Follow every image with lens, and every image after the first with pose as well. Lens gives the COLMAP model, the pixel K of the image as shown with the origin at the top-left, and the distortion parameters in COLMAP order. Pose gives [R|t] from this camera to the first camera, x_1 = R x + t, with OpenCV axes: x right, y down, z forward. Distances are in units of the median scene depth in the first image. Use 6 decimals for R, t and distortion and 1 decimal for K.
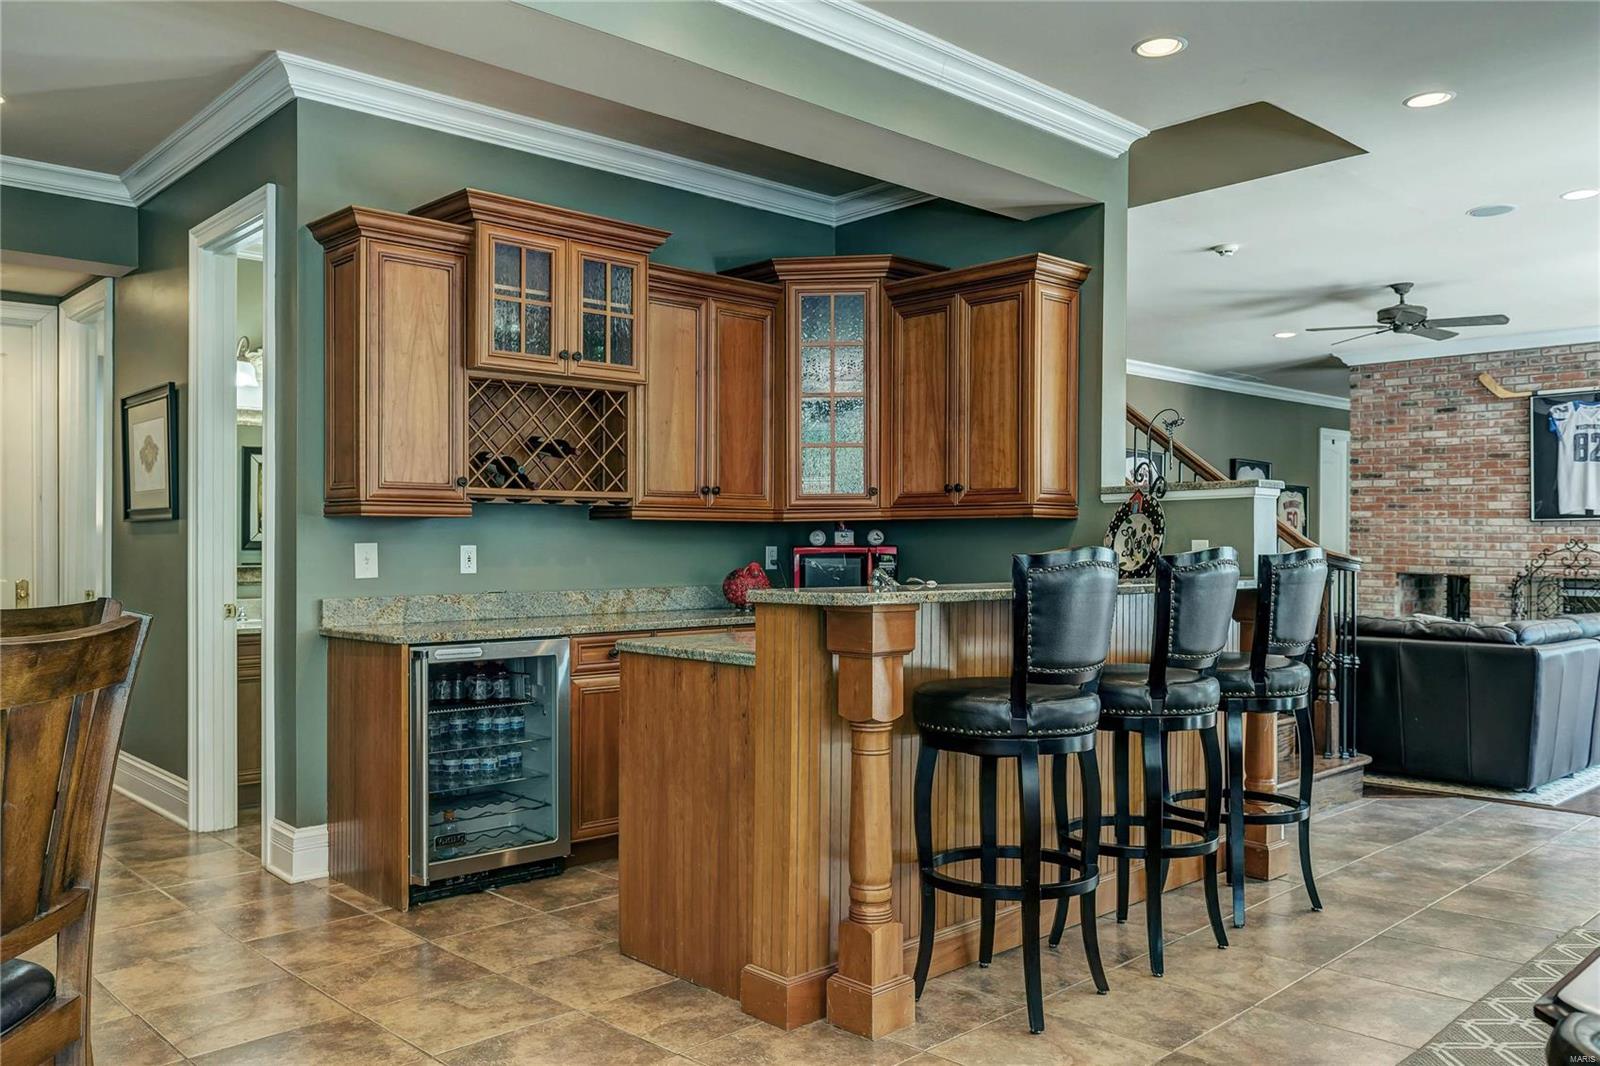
lens RADIAL K [[1191.5, 0, 829.9], [0, 1191.5, 569.2], [0, 0, 1]] dist [-0.011444, 0.001773]
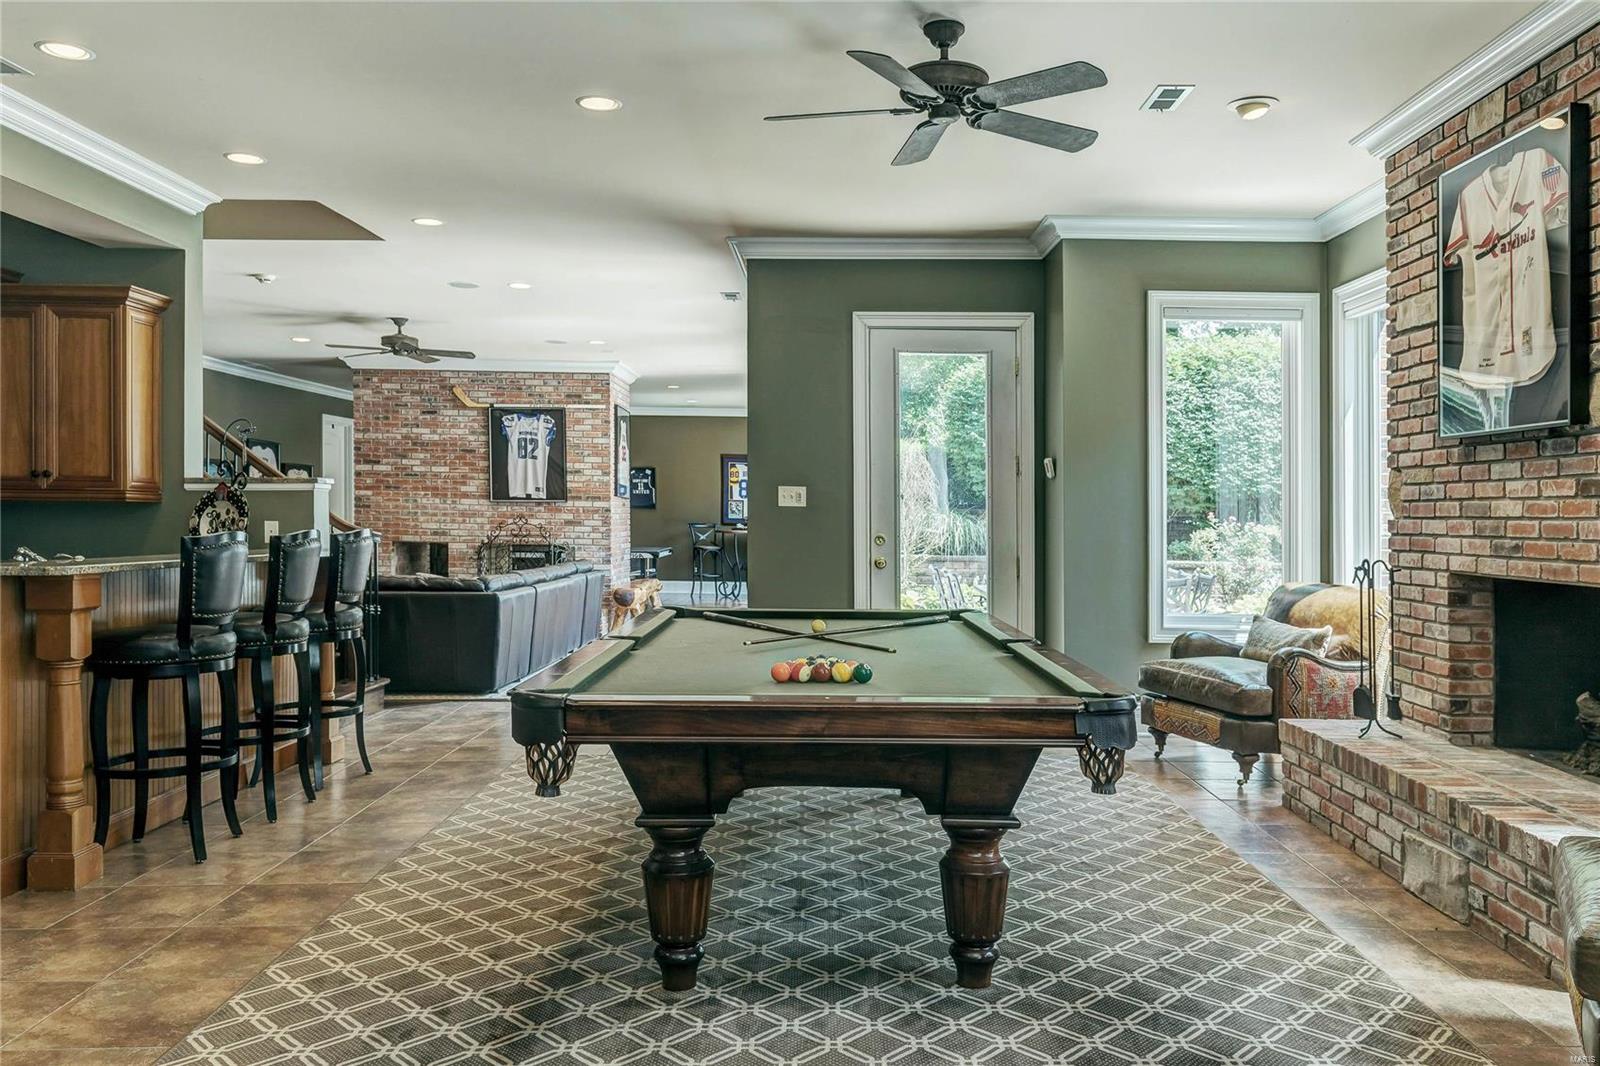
lens RADIAL K [[1142.4, 0, 795.1], [0, 1142.4, 561.3], [0, 0, 1]] dist [0.002610, 0.000550]
pose [[0.699271, -0.021717, 0.714527, -0.085600], [0.005690, 0.999676, 0.024815, -0.003555], [-0.714834, -0.013287, 0.699168, -0.138075]]
